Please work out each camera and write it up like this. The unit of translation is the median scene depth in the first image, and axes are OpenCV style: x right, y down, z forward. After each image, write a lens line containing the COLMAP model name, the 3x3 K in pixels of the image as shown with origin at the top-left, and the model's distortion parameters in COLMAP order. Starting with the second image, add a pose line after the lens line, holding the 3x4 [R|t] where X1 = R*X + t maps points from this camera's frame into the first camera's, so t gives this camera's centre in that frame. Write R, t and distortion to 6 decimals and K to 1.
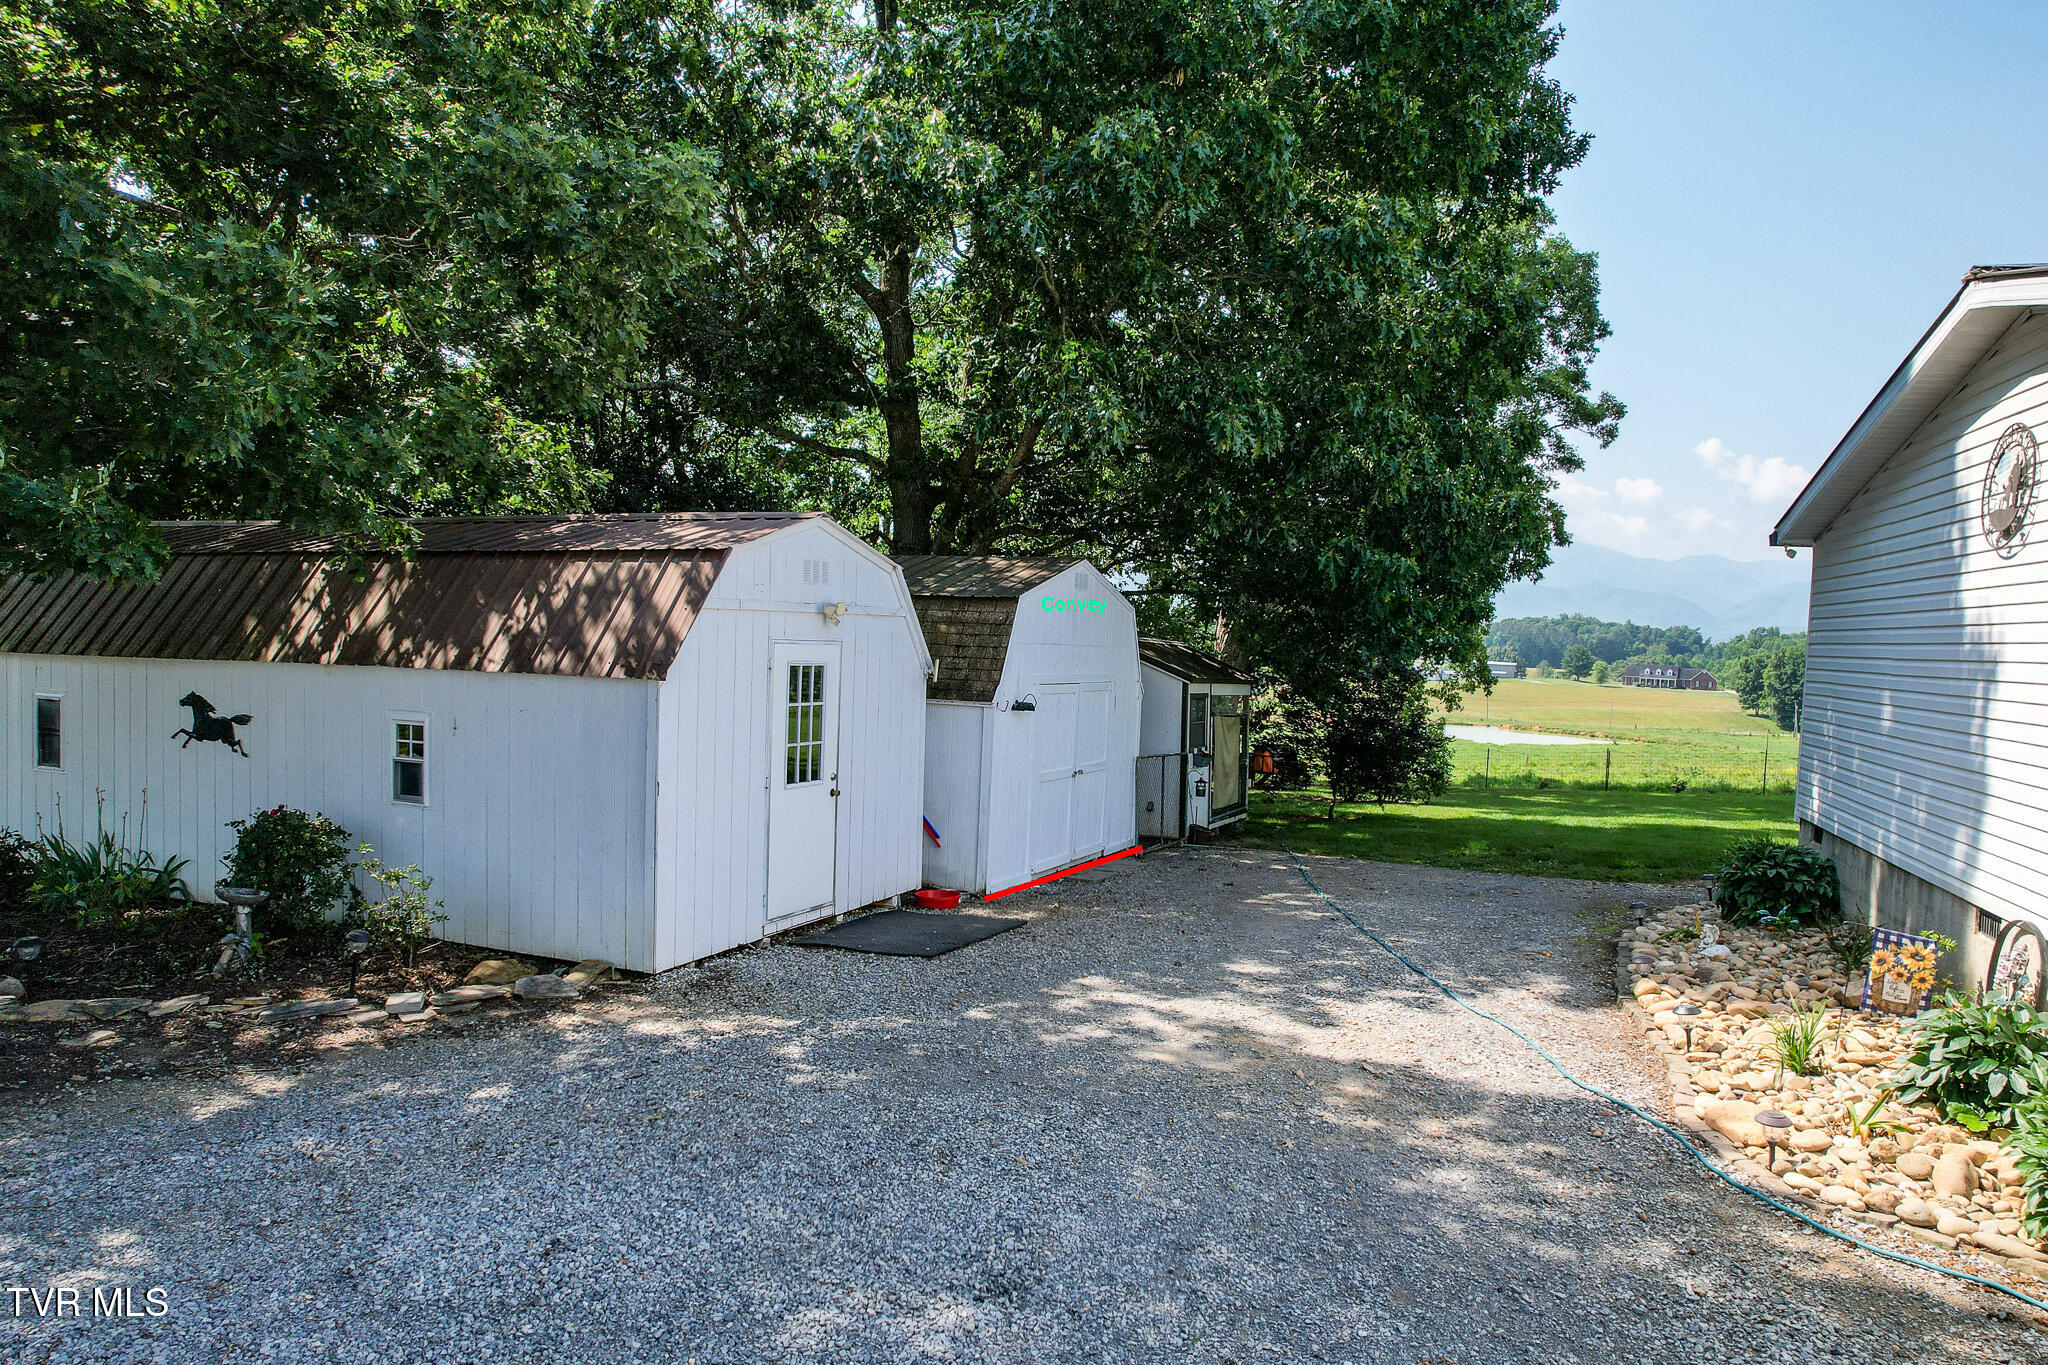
lens RADIAL K [[1279.0, 0, 1039.0], [0, 1279.0, 692.0], [0, 0, 1]] dist [-0.027536, 0.017841]
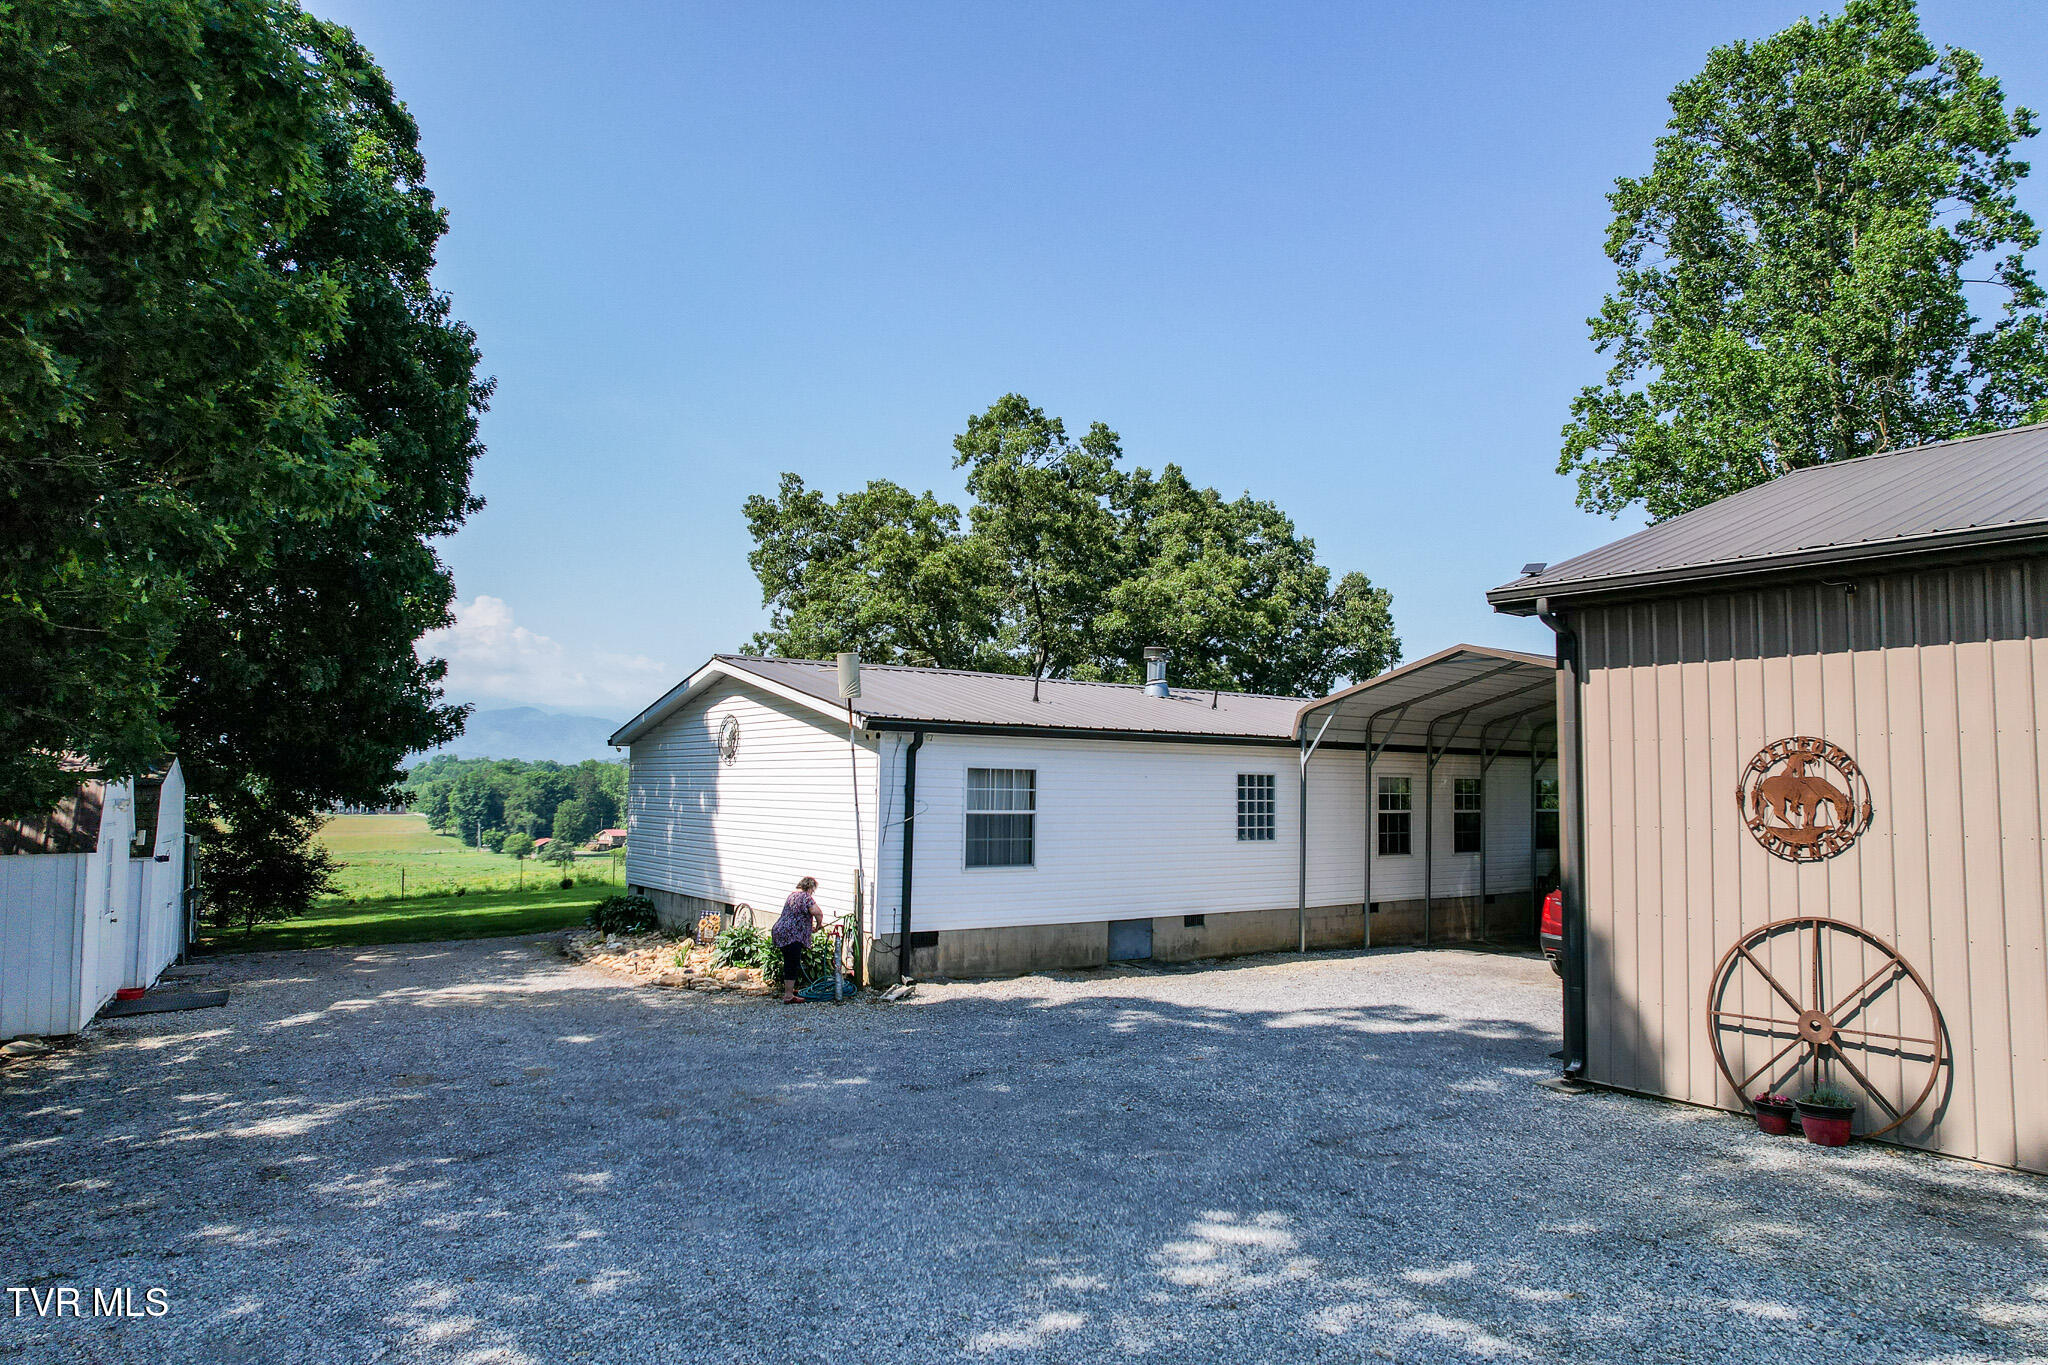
lens RADIAL K [[1279.0, 0, 1029.0], [0, 1279.0, 684.8], [0, 0, 1]] dist [-0.027536, 0.017841]
pose [[0.566246, 0.030899, 0.823657, -0.679062], [0.052887, 0.995876, -0.073719, -0.029062], [-0.822537, 0.085304, 0.562277, -0.643271]]
